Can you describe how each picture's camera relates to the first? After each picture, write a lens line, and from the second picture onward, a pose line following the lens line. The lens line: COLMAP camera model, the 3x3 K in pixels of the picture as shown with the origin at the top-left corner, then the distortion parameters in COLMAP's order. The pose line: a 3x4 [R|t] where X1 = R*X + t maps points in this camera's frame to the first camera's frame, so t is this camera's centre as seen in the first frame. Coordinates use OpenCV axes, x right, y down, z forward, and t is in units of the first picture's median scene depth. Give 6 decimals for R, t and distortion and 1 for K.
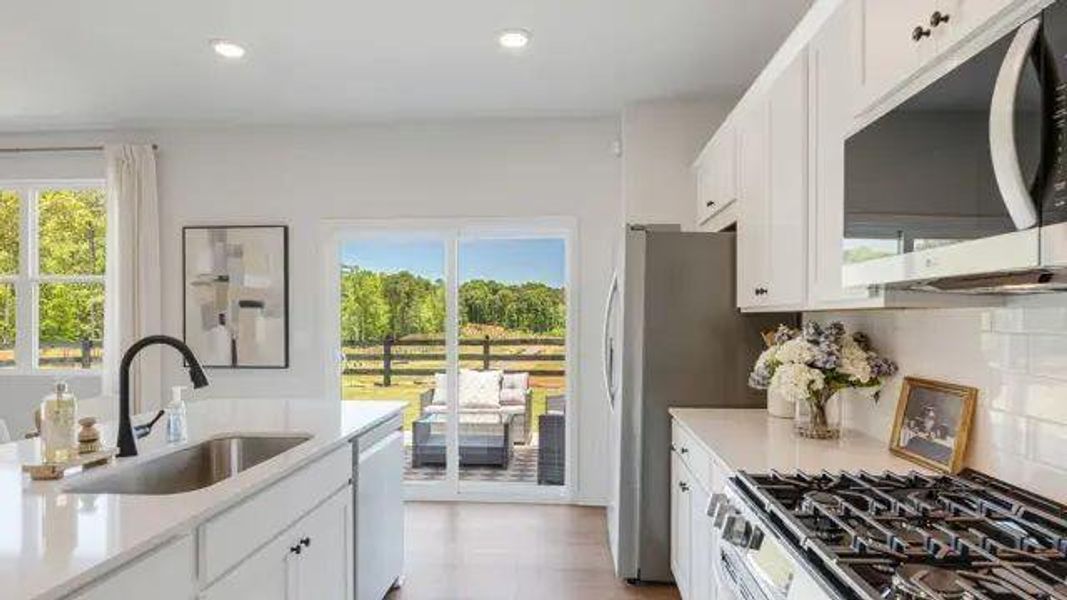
lens RADIAL K [[582.6, 0, 538.3], [0, 582.6, 318.9], [0, 0, 1]] dist [-0.003702, -0.004811]
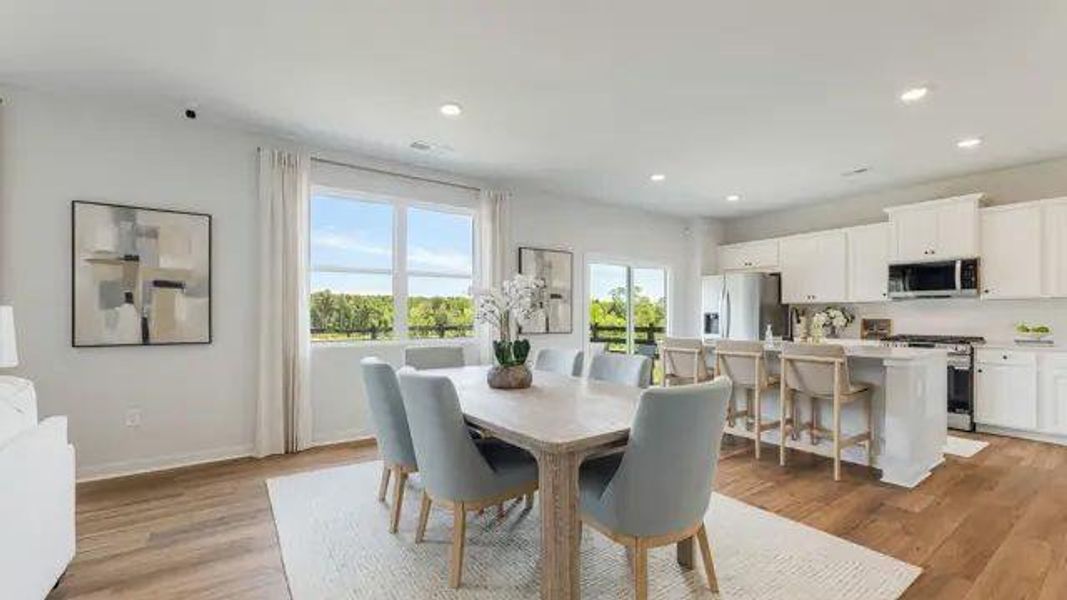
lens RADIAL K [[438.7, 0, 508.4], [0, 438.7, 318.0], [0, 0, 1]] dist [0.002223, 0.000440]
pose [[0.814816, -0.000018, 0.579719, -0.451343], [-0.000447, 1.000000, 0.000660, 0.034773], [-0.579719, -0.000797, 0.814816, -0.001665]]
